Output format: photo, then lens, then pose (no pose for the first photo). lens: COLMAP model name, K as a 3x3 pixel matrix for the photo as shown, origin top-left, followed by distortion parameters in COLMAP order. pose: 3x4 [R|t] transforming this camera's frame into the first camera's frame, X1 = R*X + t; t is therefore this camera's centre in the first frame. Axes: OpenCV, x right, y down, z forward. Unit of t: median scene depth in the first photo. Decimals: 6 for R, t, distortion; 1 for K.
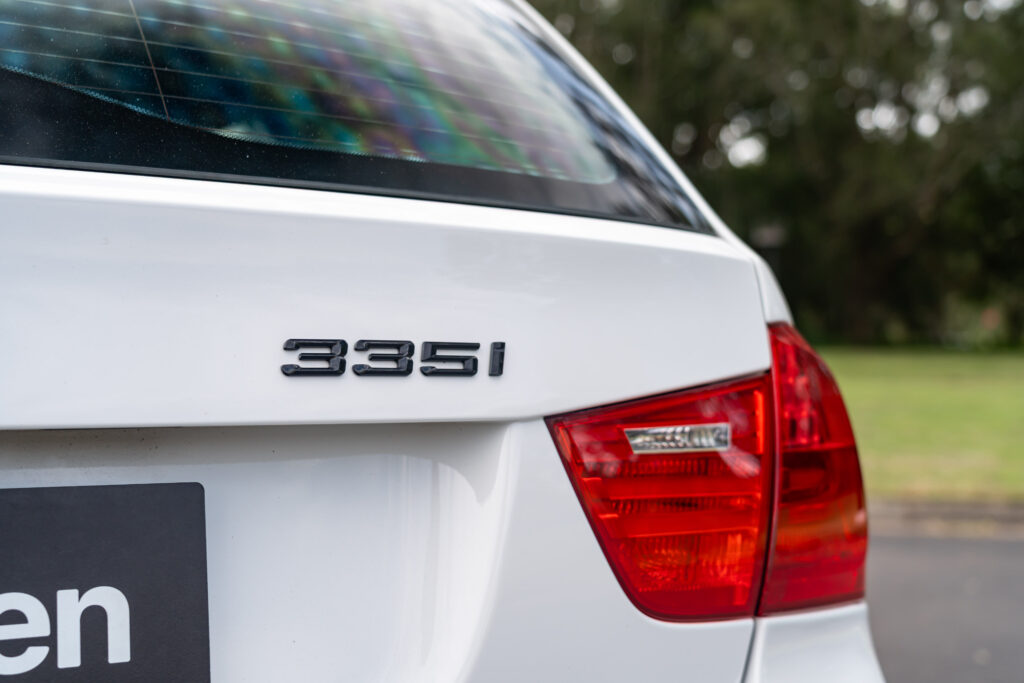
lens RADIAL K [[1359.7, 0, 512.0], [0, 1359.7, 341.5], [0, 0, 1]] dist [0.018355, 0.031661]
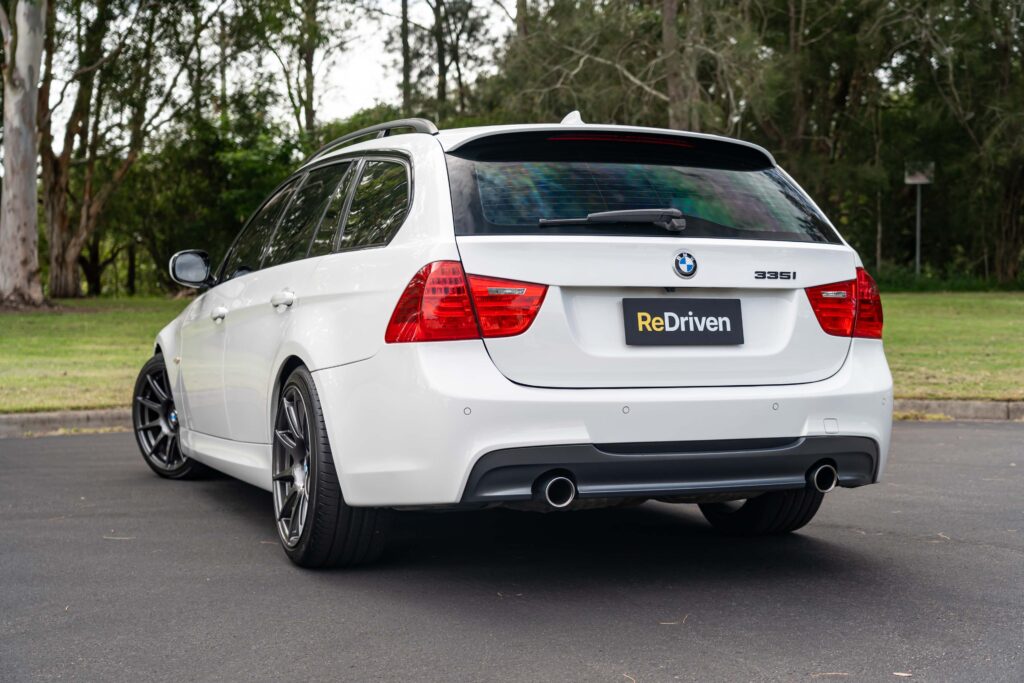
lens RADIAL K [[1514.3, 0, 512.0], [0, 1514.3, 341.5], [0, 0, 1]] dist [0.035181, 0.142498]
pose [[0.996852, 0.000404, -0.079286, -0.557807], [0.002432, 0.999361, 0.035669, 0.050599], [0.079250, -0.035749, 0.996214, -4.230177]]
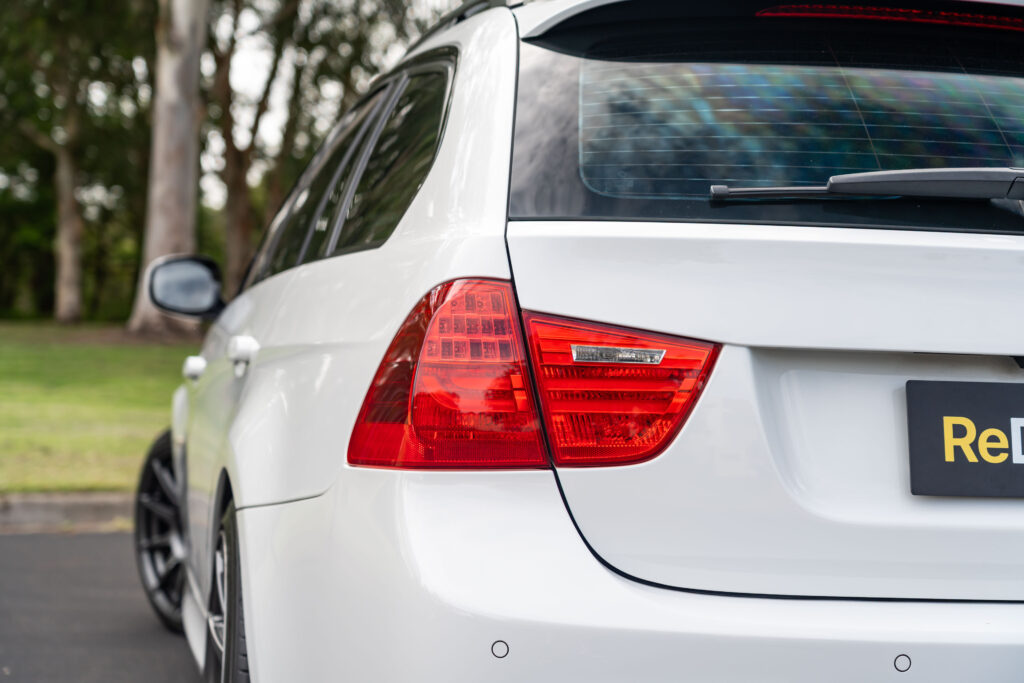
lens RADIAL K [[1917.9, 0, 512.0], [0, 1917.9, 341.5], [0, 0, 1]] dist [-0.011508, 0.077409]
pose [[0.968086, 0.028569, -0.248984, -0.464751], [-0.026473, 0.999580, 0.011761, 0.018726], [0.249216, -0.004795, 0.968436, -1.915386]]
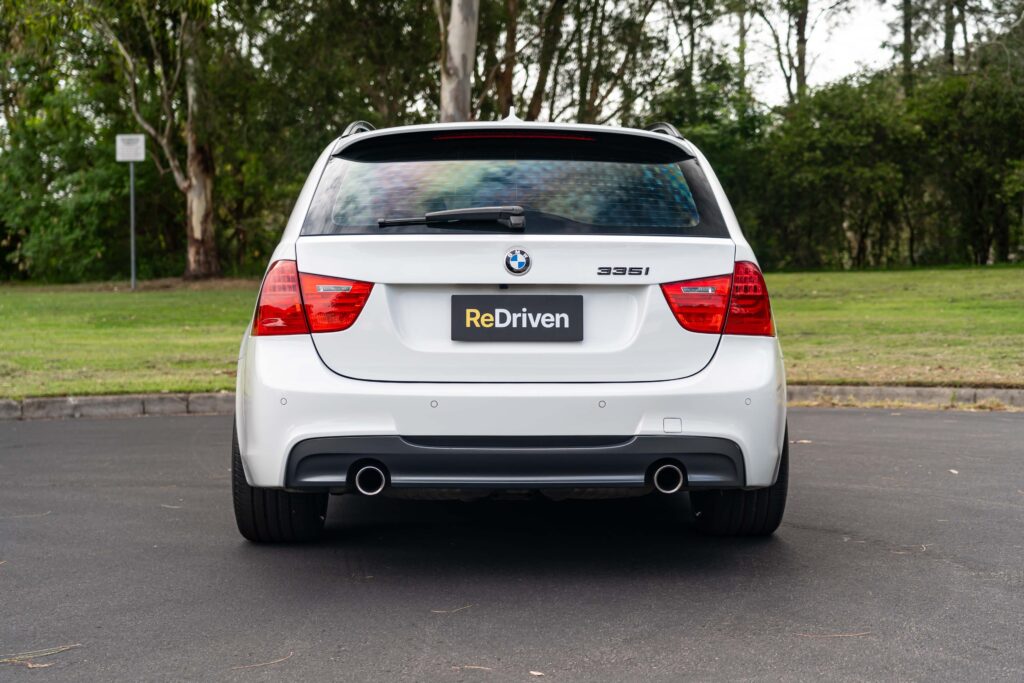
lens RADIAL K [[1552.8, 0, 512.0], [0, 1552.8, 341.5], [0, 0, 1]] dist [0.150177, 0.076851]
pose [[0.908412, 0.012959, -0.417874, 1.753460], [0.008758, 0.998710, 0.050012, -0.016274], [0.417984, -0.049091, 0.907127, -3.928347]]
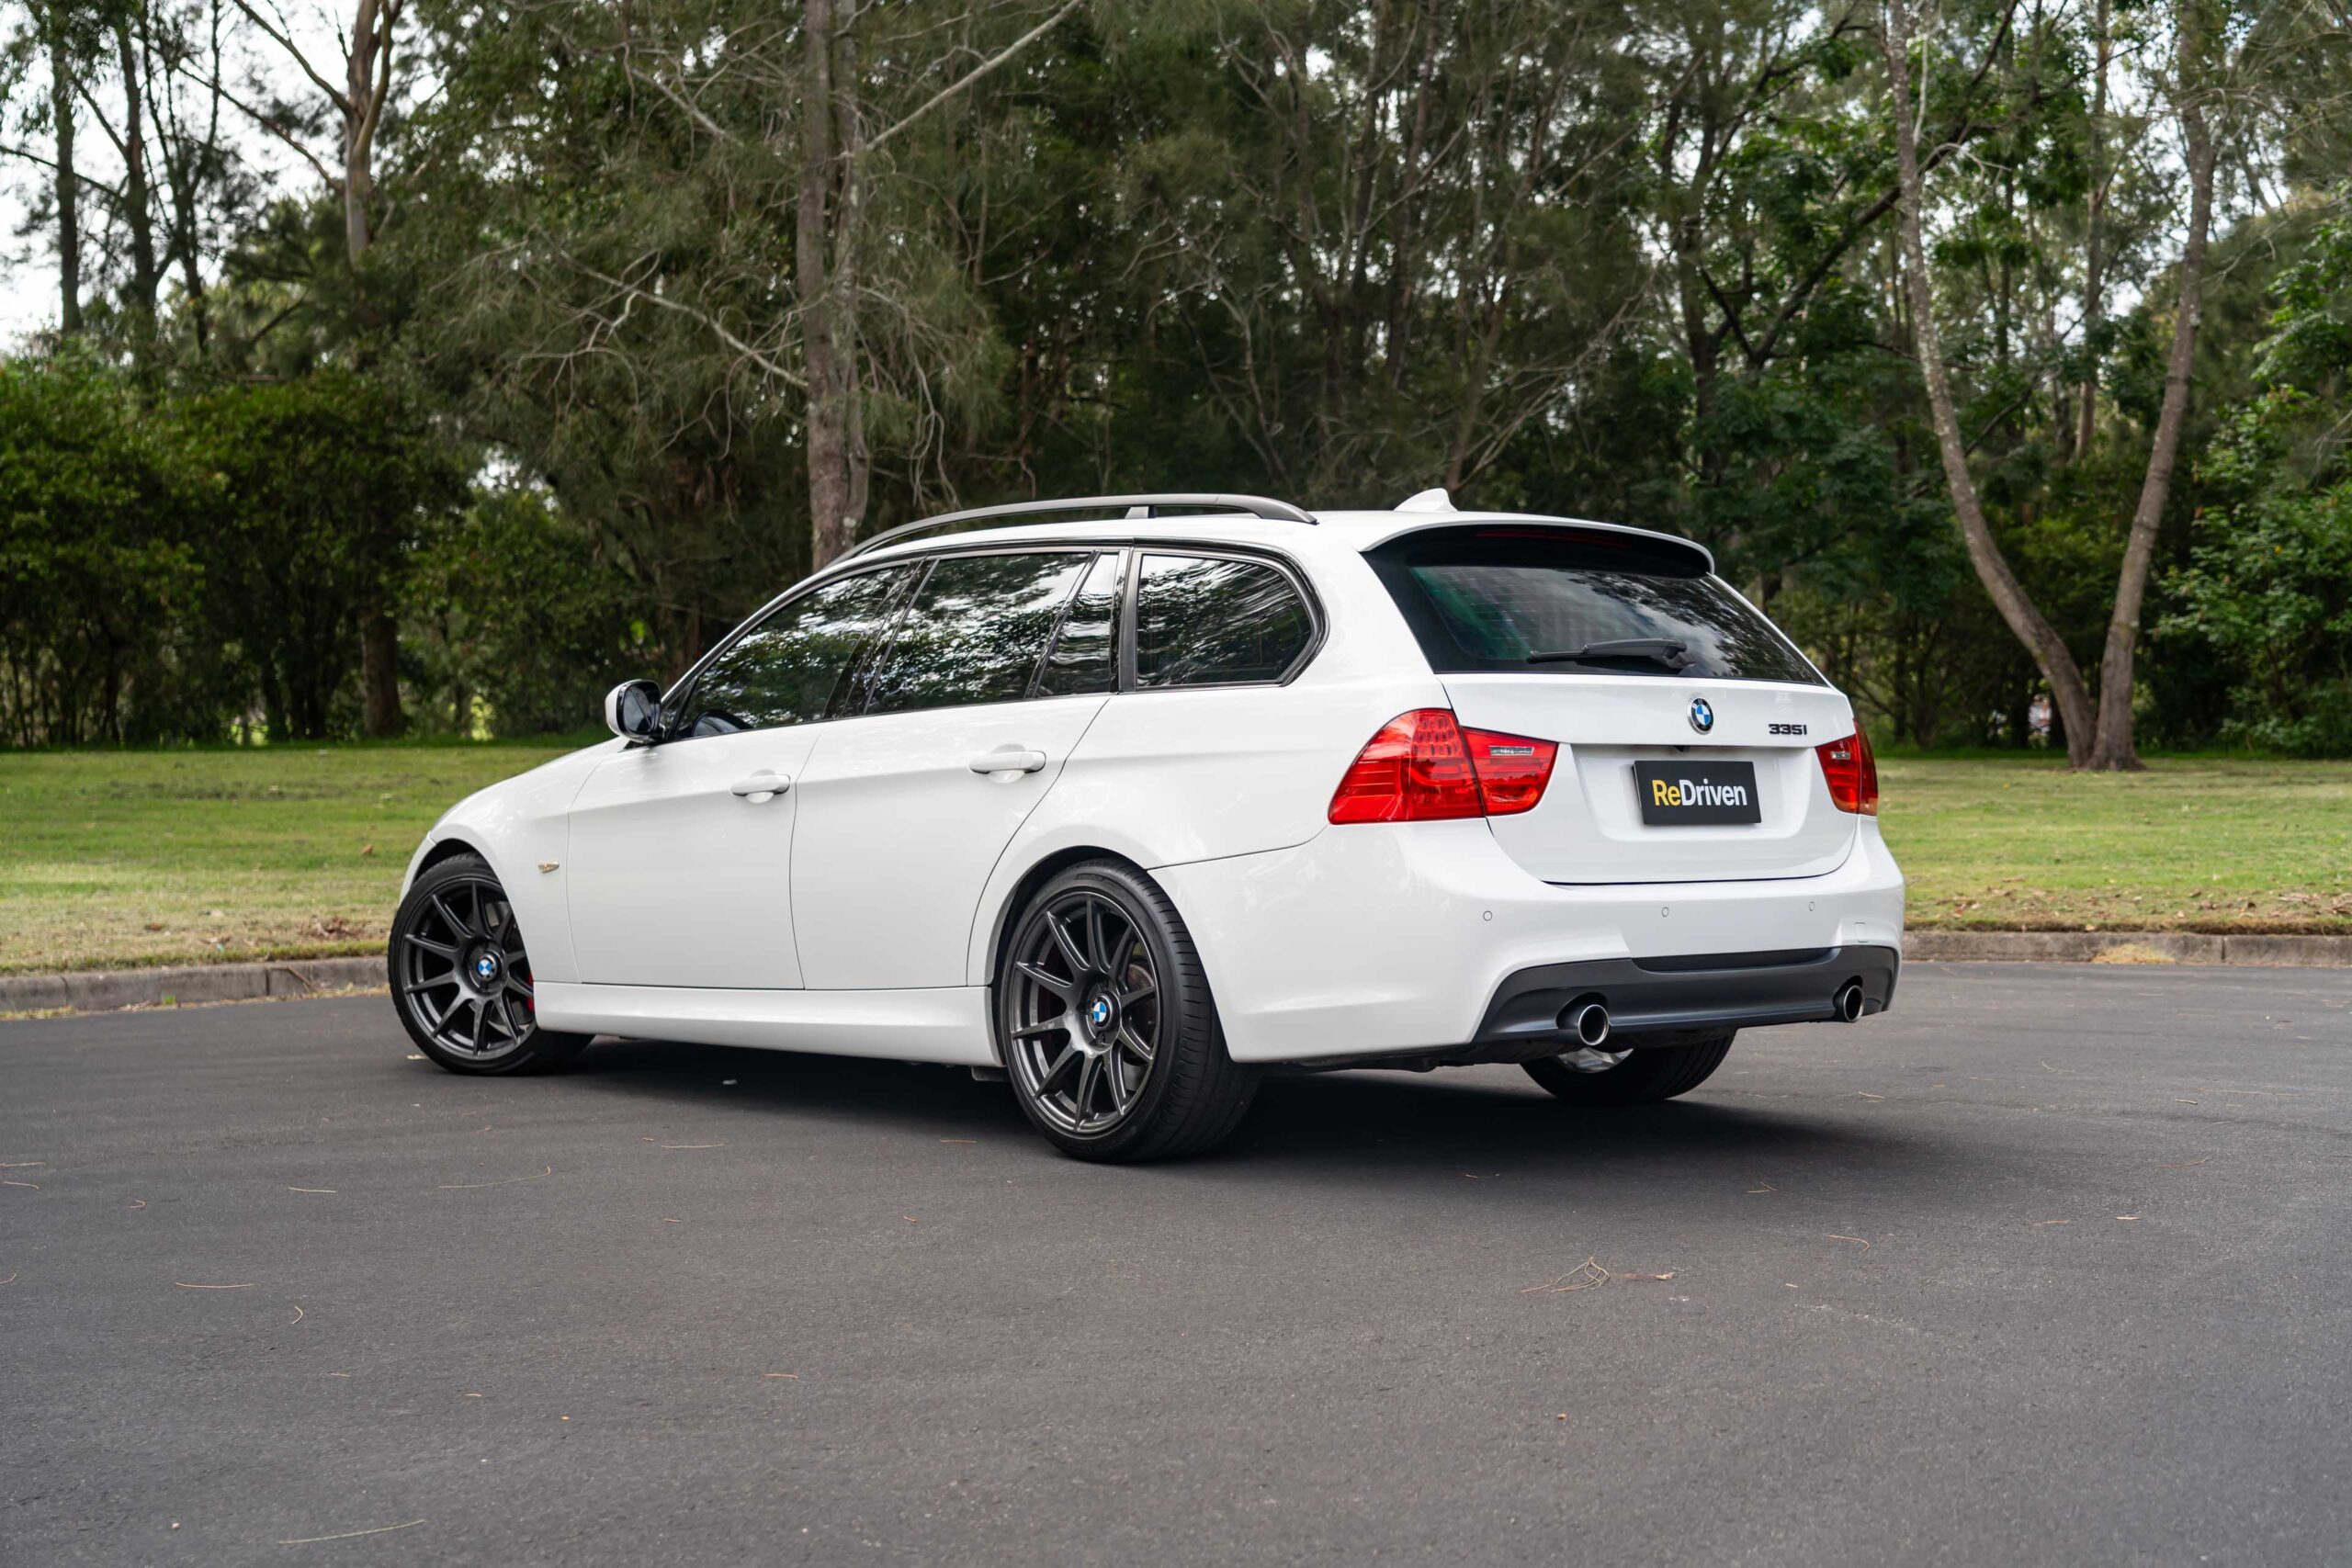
lens RADIAL K [[3070.9, 0, 1218.5], [0, 3070.9, 792.8], [0, 0, 1]] dist [0.028384, 0.037470]
pose [[0.967462, -0.004268, 0.252982, -3.379170], [-0.000637, 0.999814, 0.019300, 0.022969], [-0.253017, -0.018833, 0.967278, -6.093076]]
